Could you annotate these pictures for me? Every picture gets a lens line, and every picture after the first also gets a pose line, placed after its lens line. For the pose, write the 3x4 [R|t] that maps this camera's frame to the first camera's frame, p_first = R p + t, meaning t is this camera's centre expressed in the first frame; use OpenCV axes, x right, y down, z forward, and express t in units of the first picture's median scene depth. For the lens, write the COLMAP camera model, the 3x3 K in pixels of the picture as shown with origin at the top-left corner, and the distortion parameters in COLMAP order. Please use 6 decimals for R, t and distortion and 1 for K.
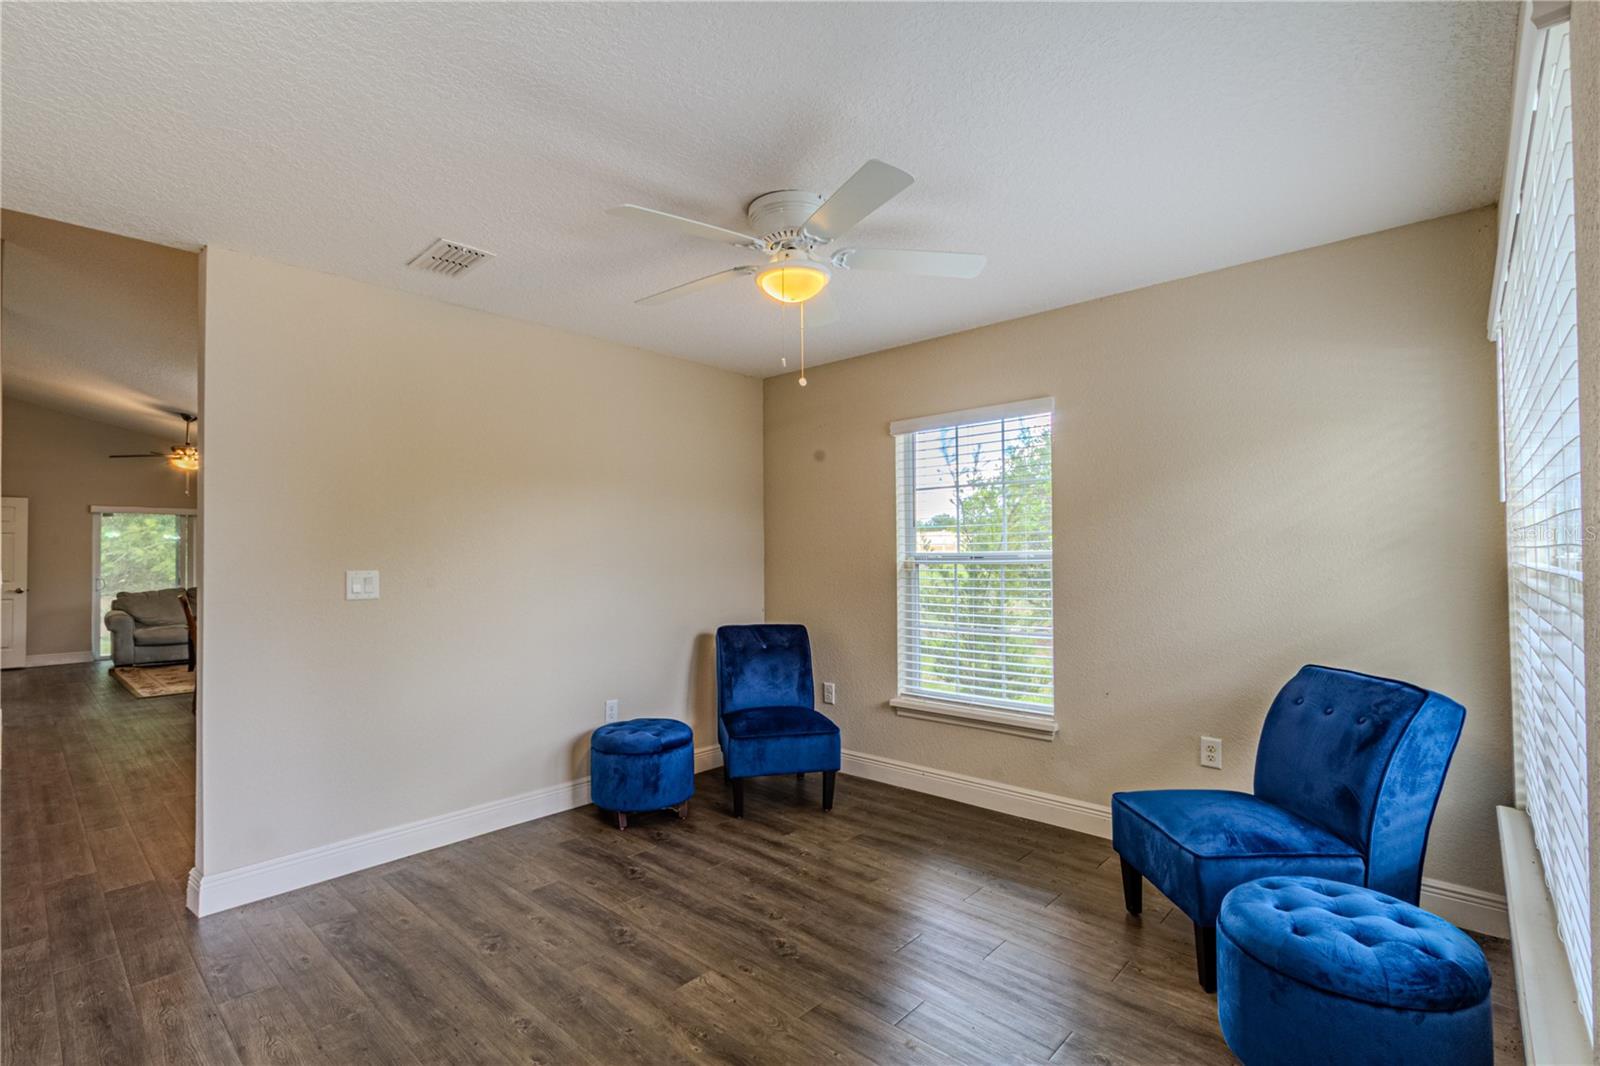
lens RADIAL K [[730.2, 0, 800.3], [0, 730.2, 540.5], [0, 0, 1]] dist [0.004547, -0.000374]
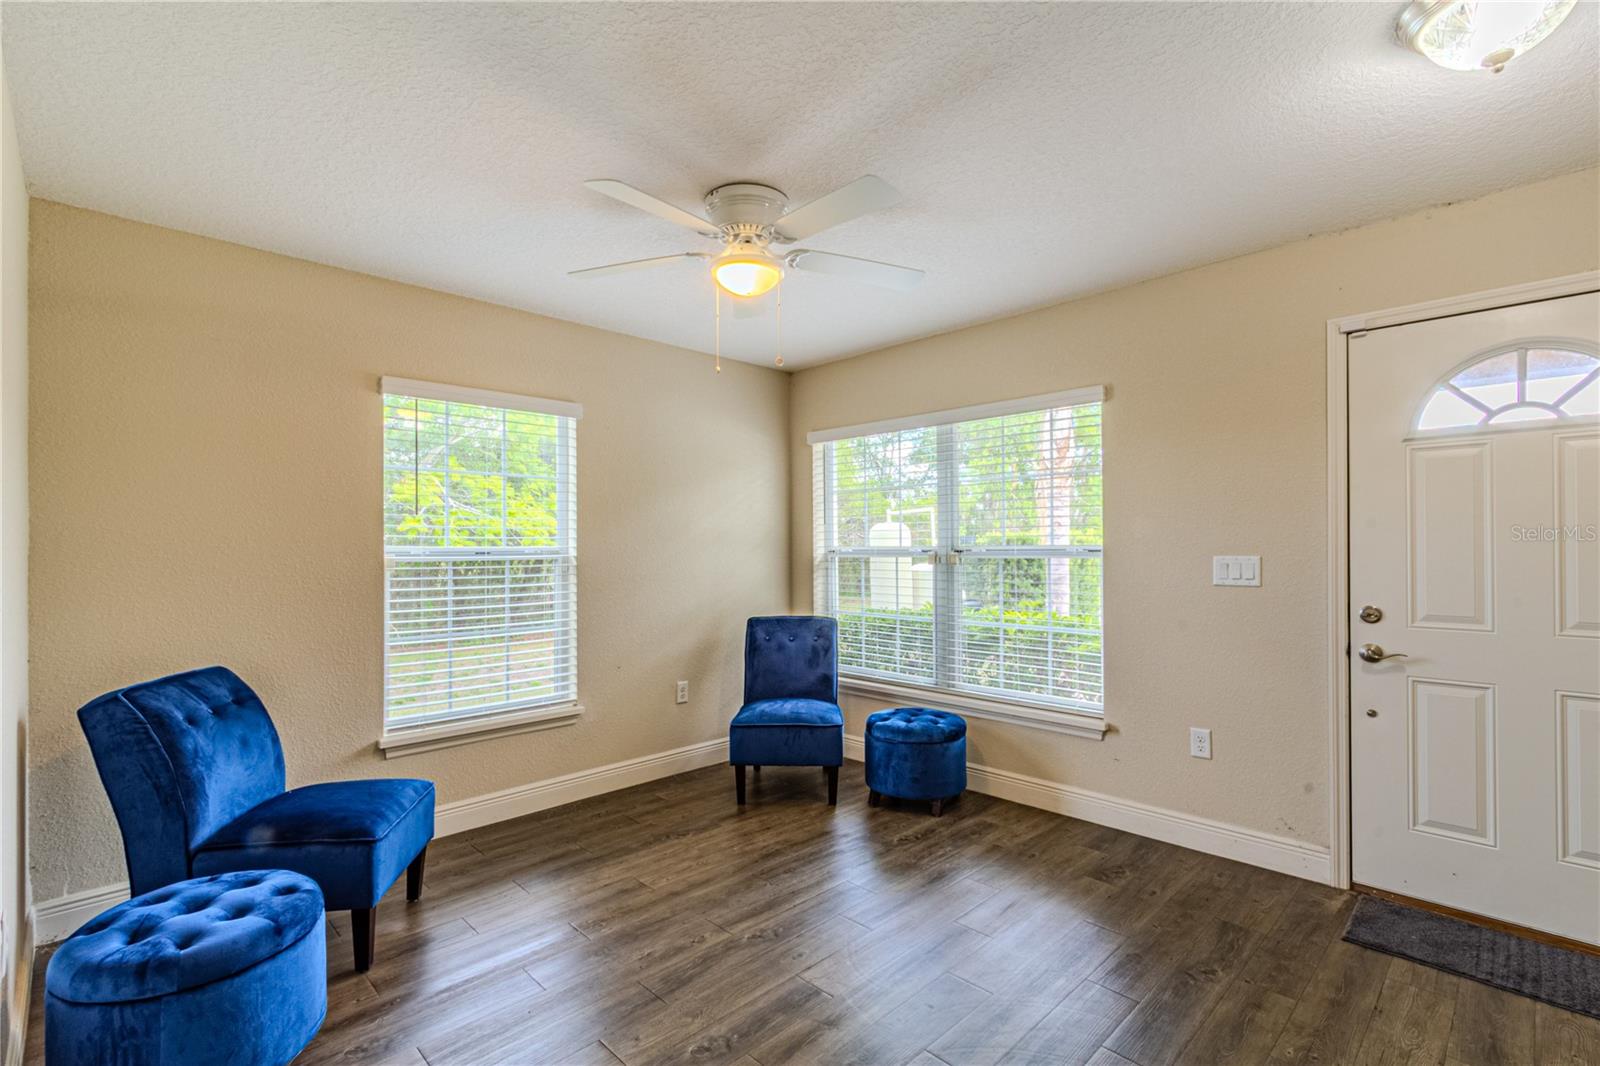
lens RADIAL K [[730.2, 0, 795.5], [0, 730.2, 532.2], [0, 0, 1]] dist [0.004547, -0.000374]
pose [[0.046264, 0.028868, 0.998512, -0.808004], [-0.022880, 0.999351, -0.027832, 0.016958], [-0.998667, -0.021558, 0.046894, 0.702789]]
